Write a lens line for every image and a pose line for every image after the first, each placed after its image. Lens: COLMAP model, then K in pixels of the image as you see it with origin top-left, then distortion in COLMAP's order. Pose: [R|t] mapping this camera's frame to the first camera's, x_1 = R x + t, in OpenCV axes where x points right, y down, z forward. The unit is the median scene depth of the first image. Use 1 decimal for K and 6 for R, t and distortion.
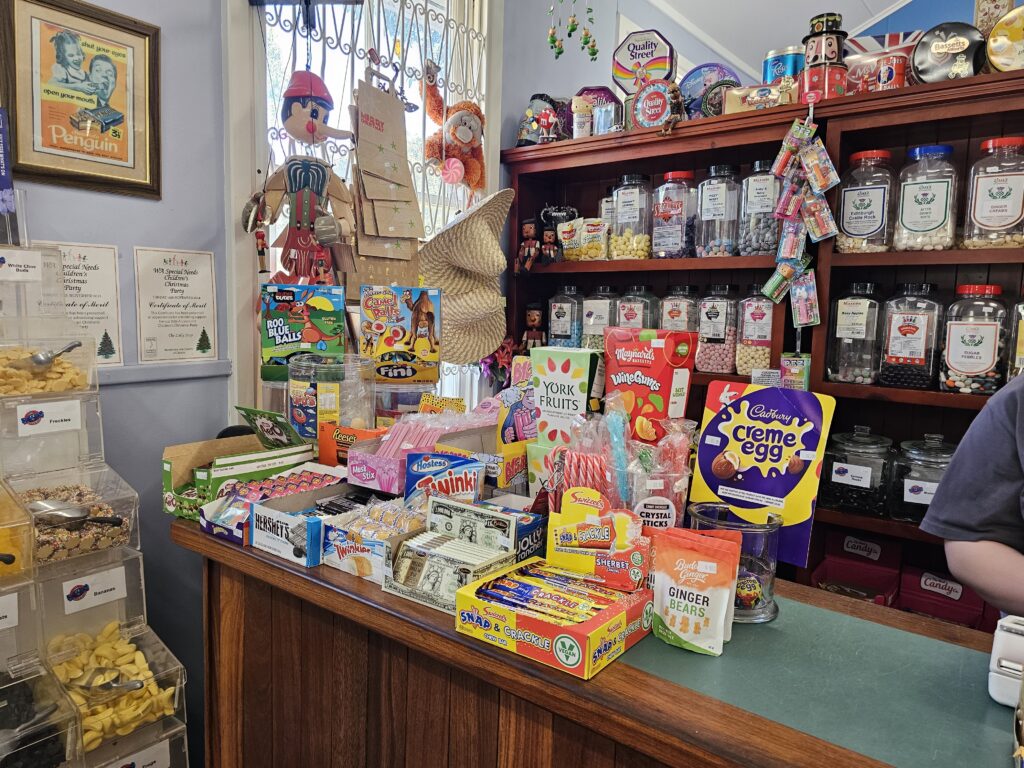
lens RADIAL K [[690.1, 0, 513.6], [0, 690.1, 390.1], [0, 0, 1]] dist [0.004816, -0.001473]
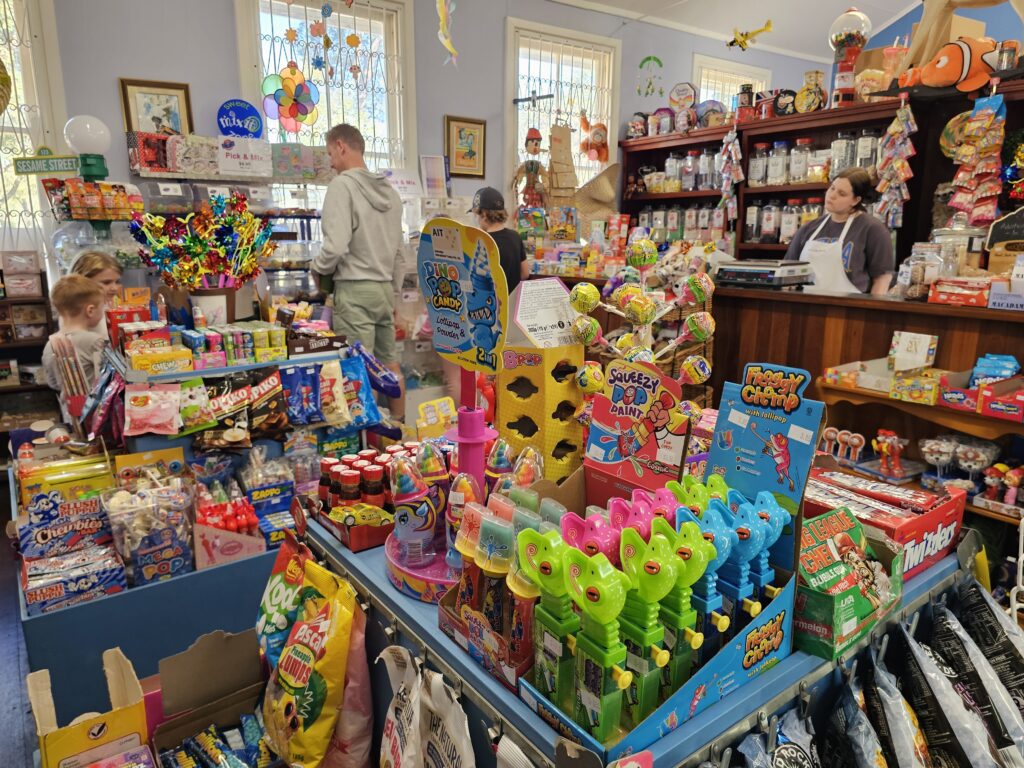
lens RADIAL K [[690.1, 0, 507.1], [0, 690.1, 410.7], [0, 0, 1]] dist [0.004816, -0.001473]
pose [[0.956410, 0.053249, -0.287133, 0.408613], [-0.015908, 0.991275, 0.130845, 0.269295], [0.291595, -0.120574, 0.948912, -1.612039]]
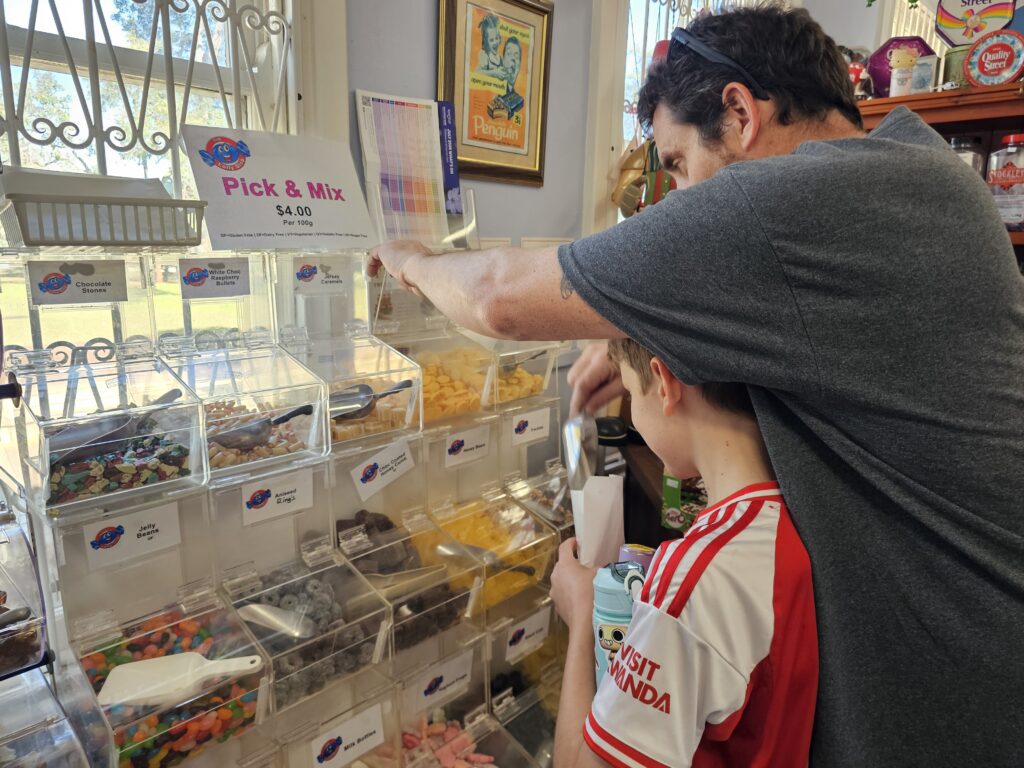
lens RADIAL K [[690.1, 0, 511.0], [0, 690.1, 377.4], [0, 0, 1]] dist [0.004816, -0.001473]
pose [[0.997179, 0.008388, -0.074584, -0.411521], [-0.002504, 0.996900, 0.078640, -0.071789], [0.075012, -0.078231, 0.994109, 0.012070]]
